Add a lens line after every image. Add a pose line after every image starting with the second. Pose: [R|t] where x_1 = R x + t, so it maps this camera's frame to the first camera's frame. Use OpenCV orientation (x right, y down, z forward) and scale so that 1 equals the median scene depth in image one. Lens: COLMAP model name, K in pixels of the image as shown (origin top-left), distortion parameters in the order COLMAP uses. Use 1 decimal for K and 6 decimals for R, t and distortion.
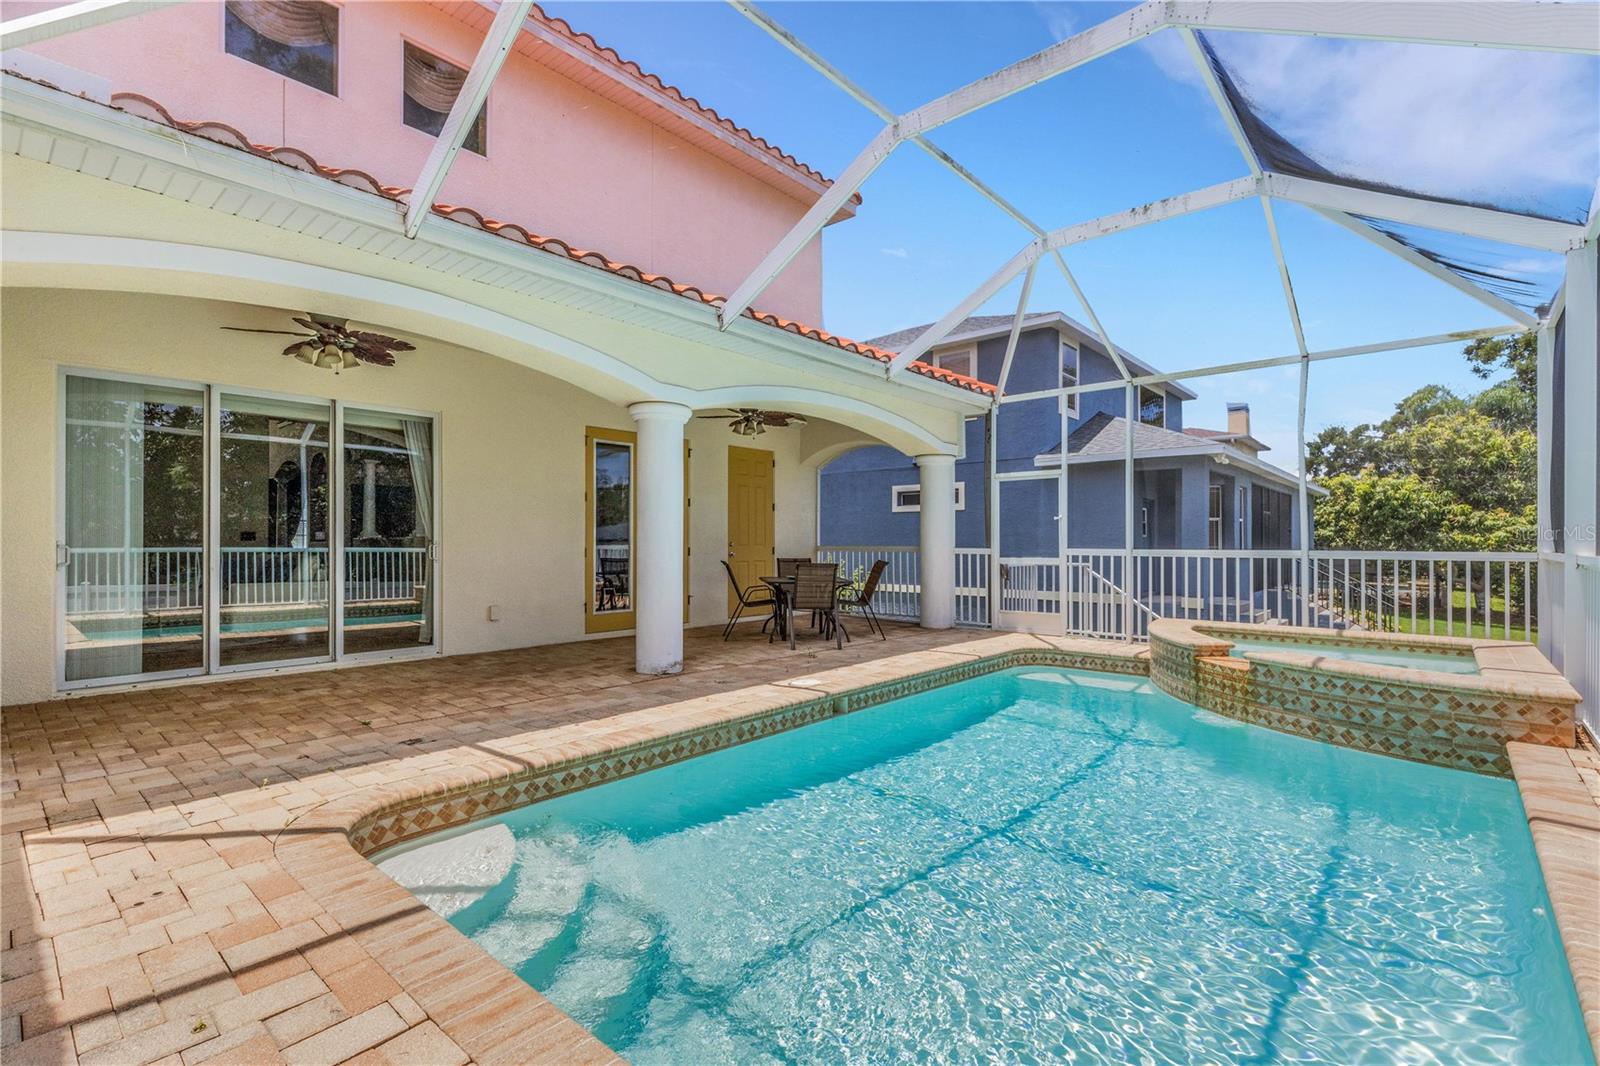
lens RADIAL K [[736.4, 0, 800.0], [0, 736.4, 533.0], [0, 0, 1]] dist [0.008629, 0.000818]
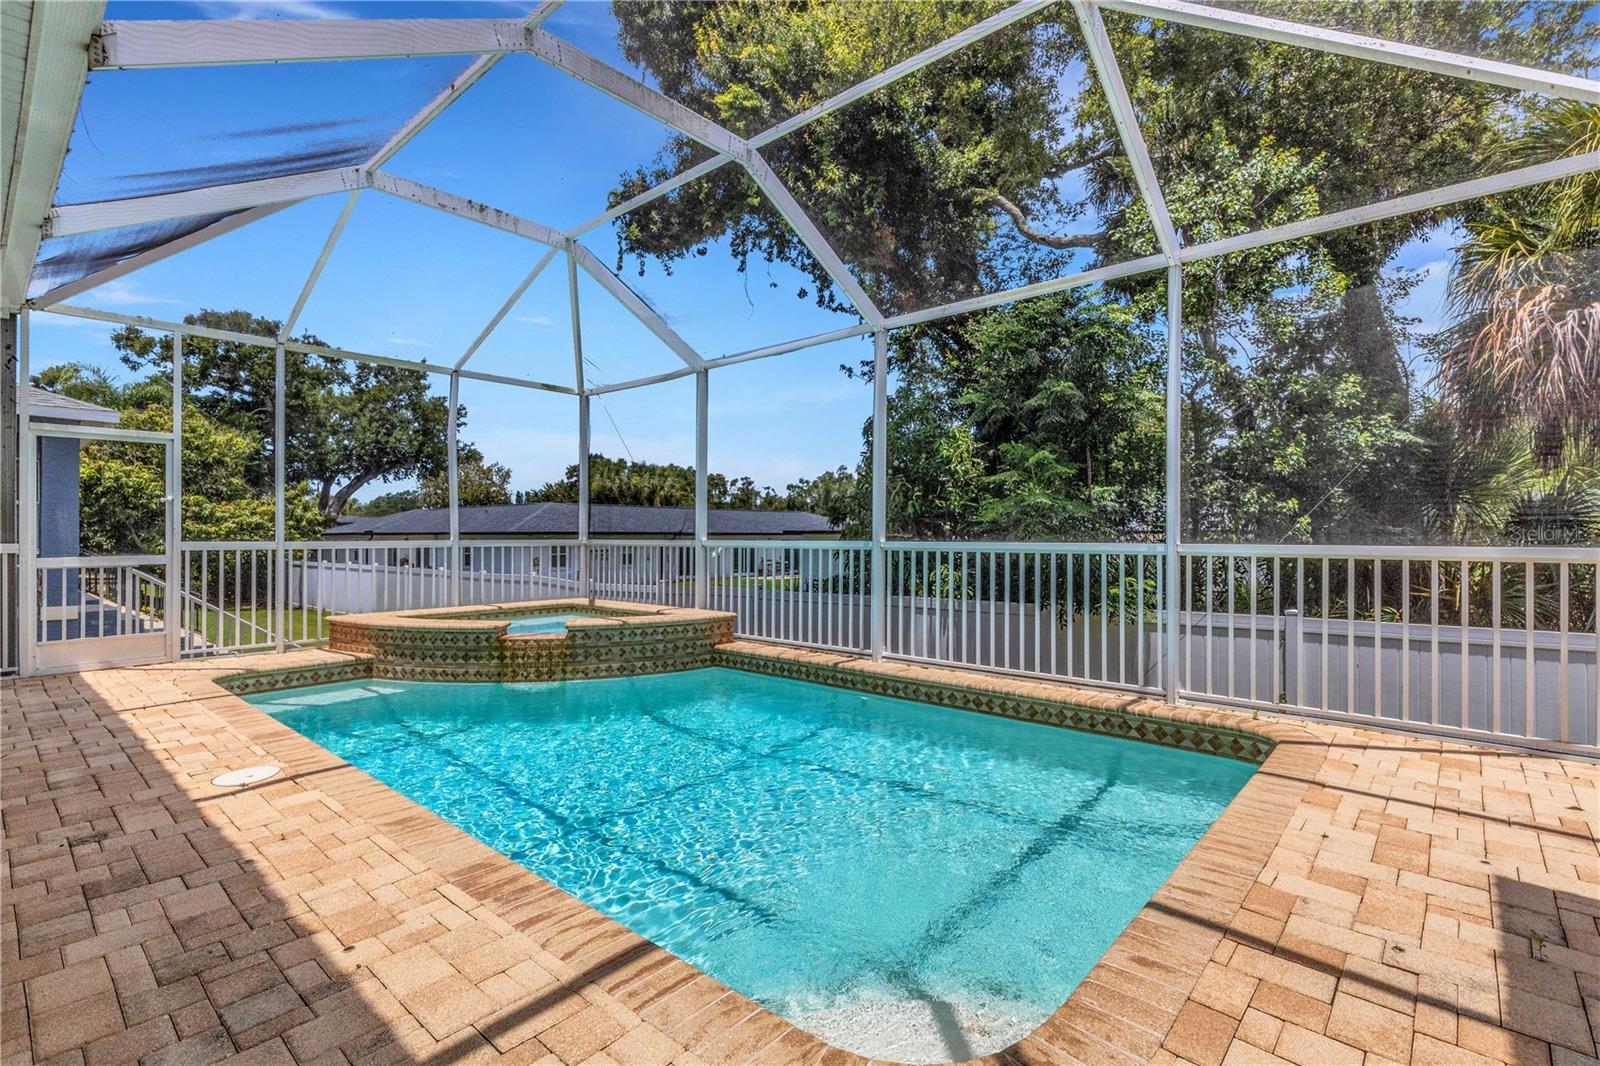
lens RADIAL K [[735.1, 0, 804.9], [0, 735.1, 534.5], [0, 0, 1]] dist [0.012323, -0.000437]
pose [[-0.002991, -0.001405, 0.999995, -0.658465], [-0.013967, 0.999902, 0.001363, 0.007214], [-0.999898, -0.013963, -0.003011, 0.648139]]
